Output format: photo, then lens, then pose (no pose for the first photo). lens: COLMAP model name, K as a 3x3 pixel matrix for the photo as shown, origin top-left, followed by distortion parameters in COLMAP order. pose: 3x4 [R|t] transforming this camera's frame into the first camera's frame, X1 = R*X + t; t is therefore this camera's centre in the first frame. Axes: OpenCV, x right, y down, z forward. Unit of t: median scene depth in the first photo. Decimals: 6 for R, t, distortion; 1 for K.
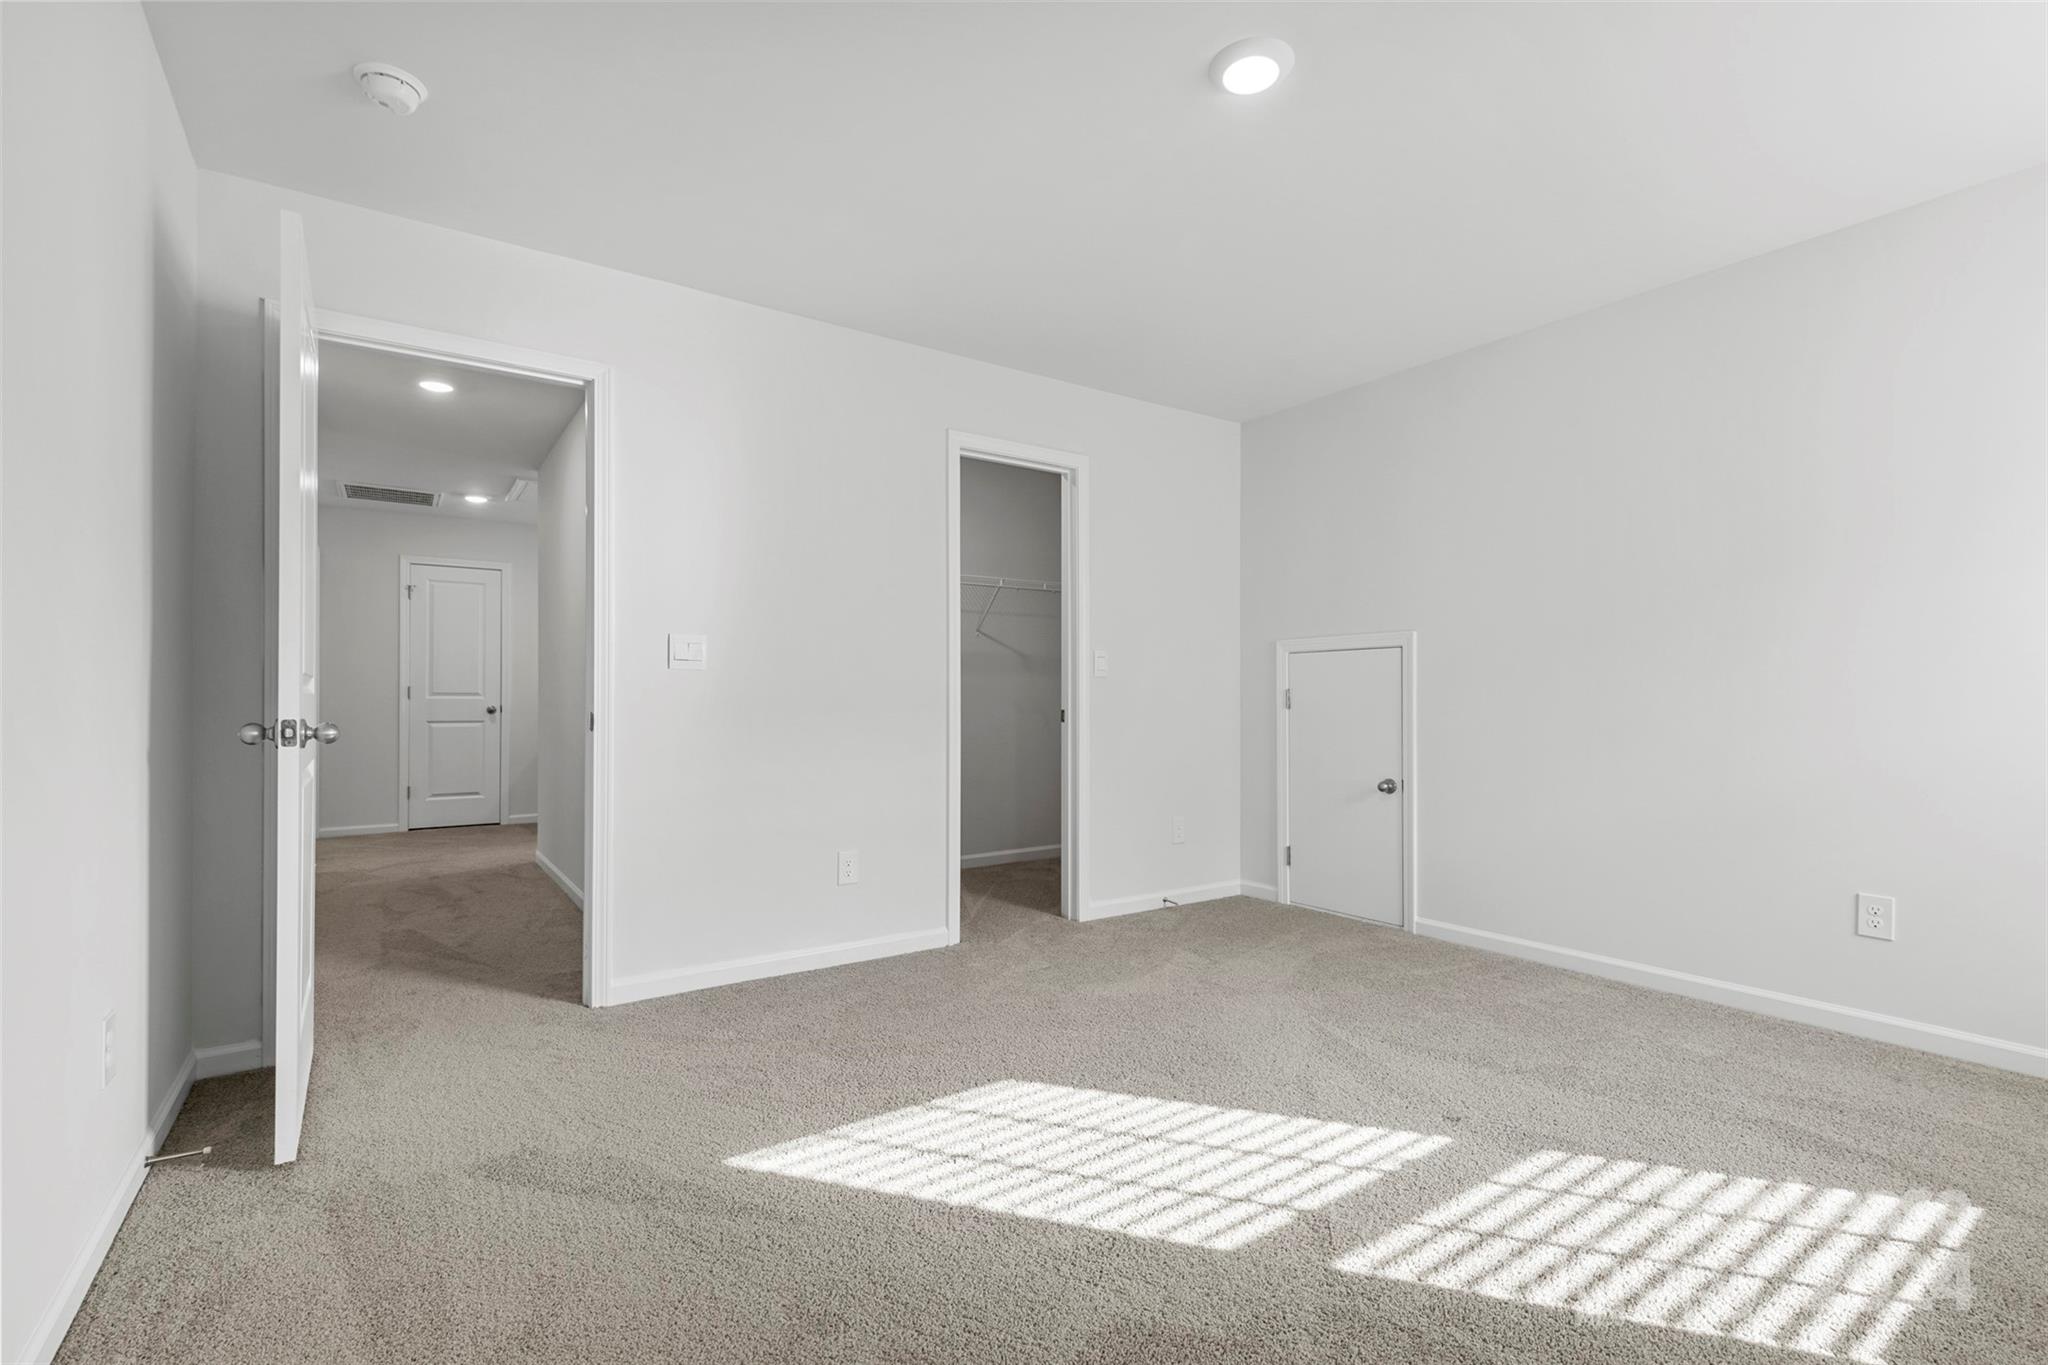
lens RADIAL K [[906.6, 0, 1031.6], [0, 906.6, 688.5], [0, 0, 1]] dist [0.002133, 0.000033]
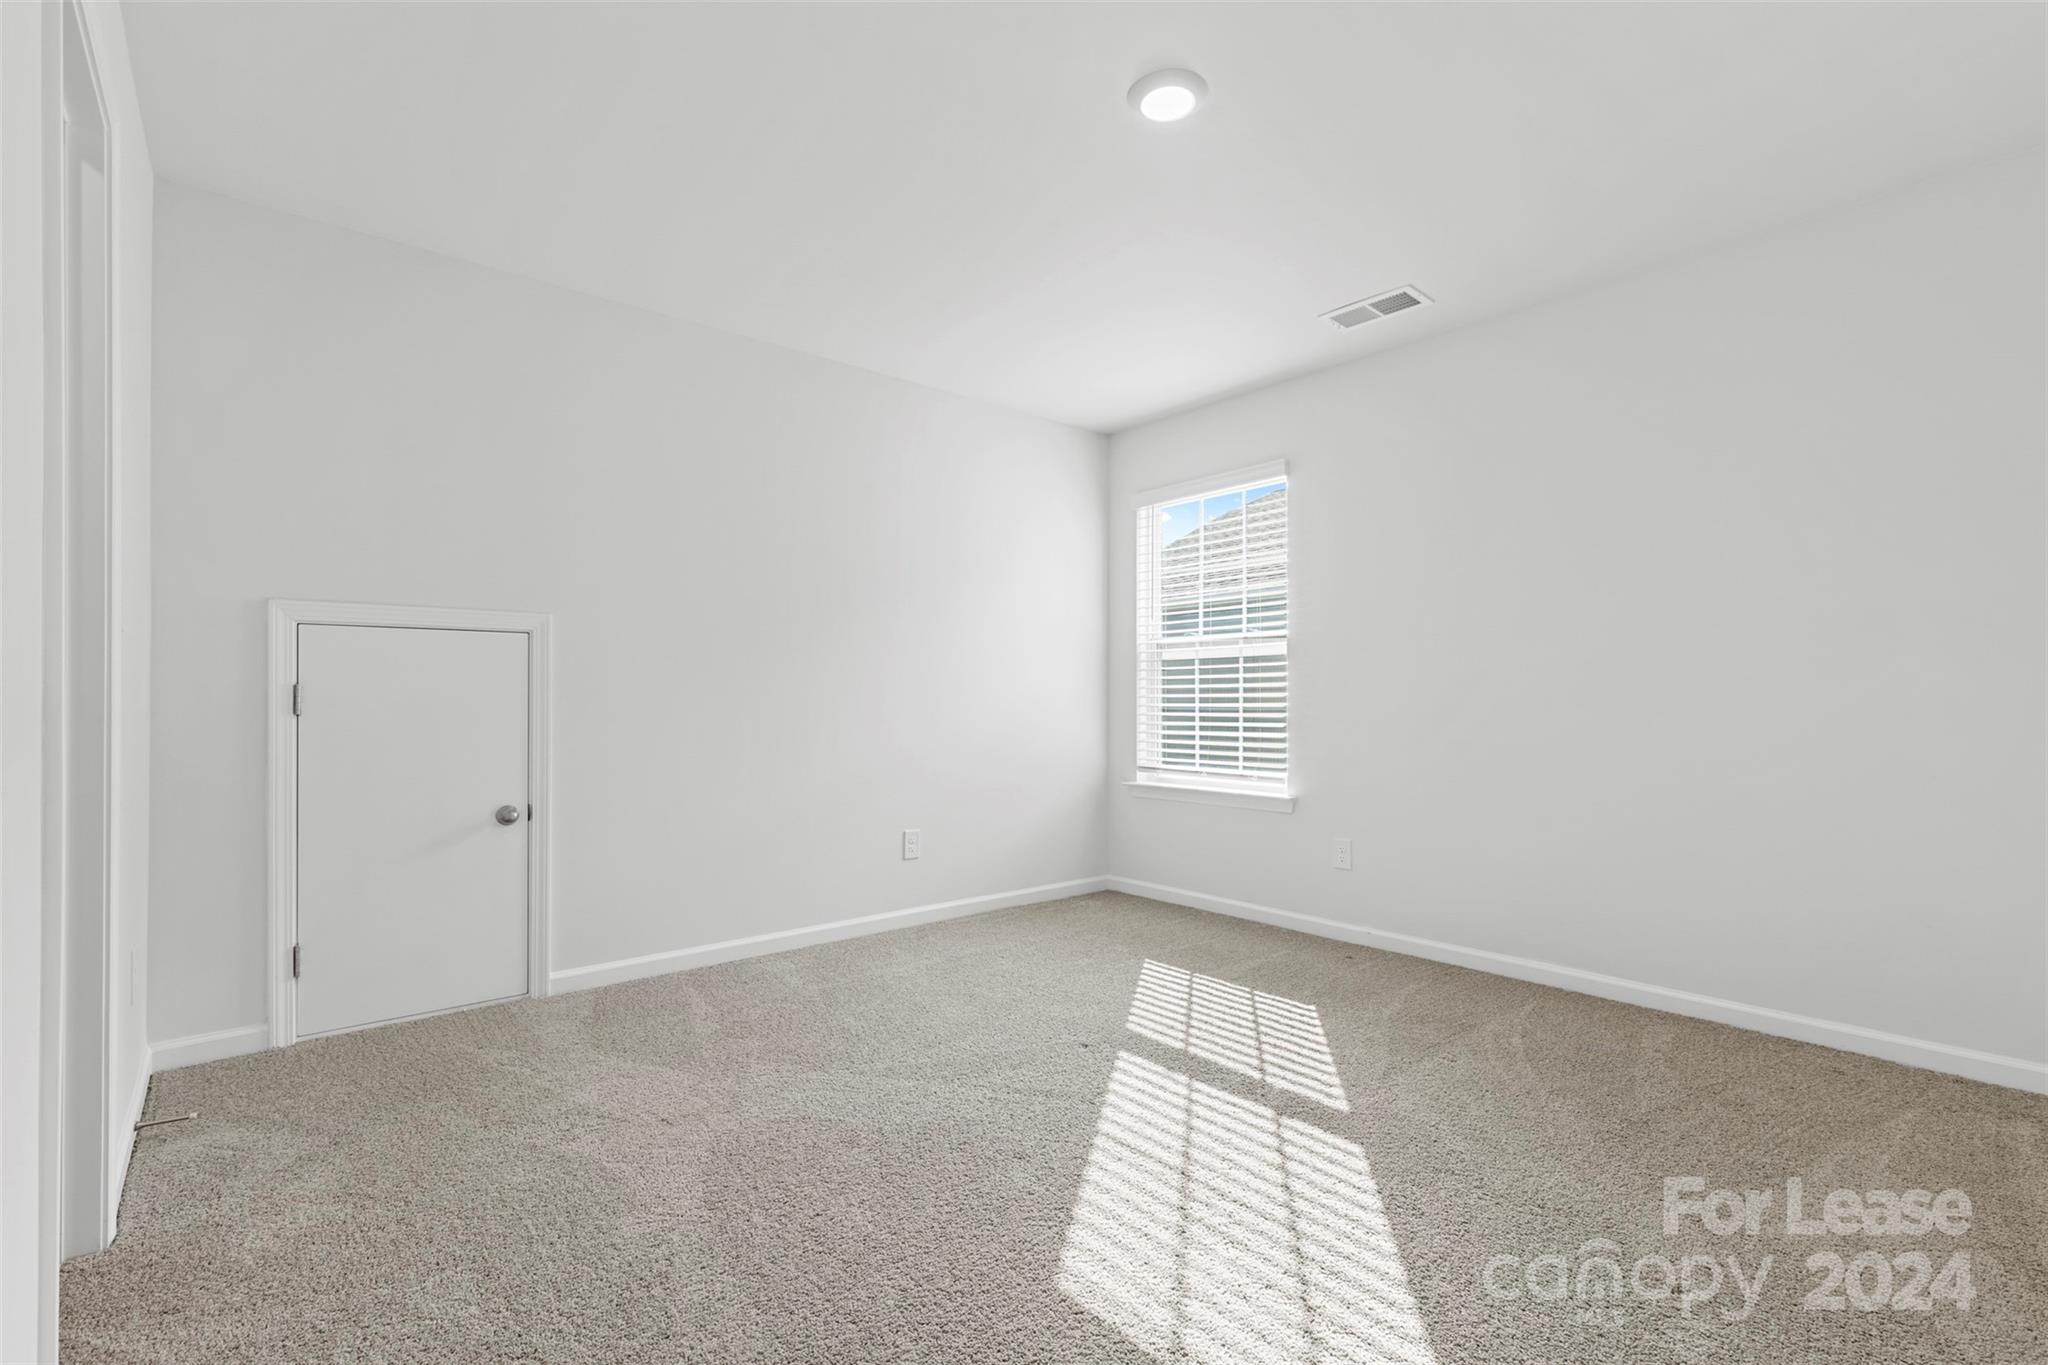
lens RADIAL K [[906.6, 0, 1035.2], [0, 906.6, 694.0], [0, 0, 1]] dist [0.002133, 0.000033]
pose [[-0.089012, 0.006175, 0.996011, -0.527532], [-0.011234, 0.999911, -0.007203, 0.009666], [-0.995967, -0.011830, -0.088934, 0.839250]]
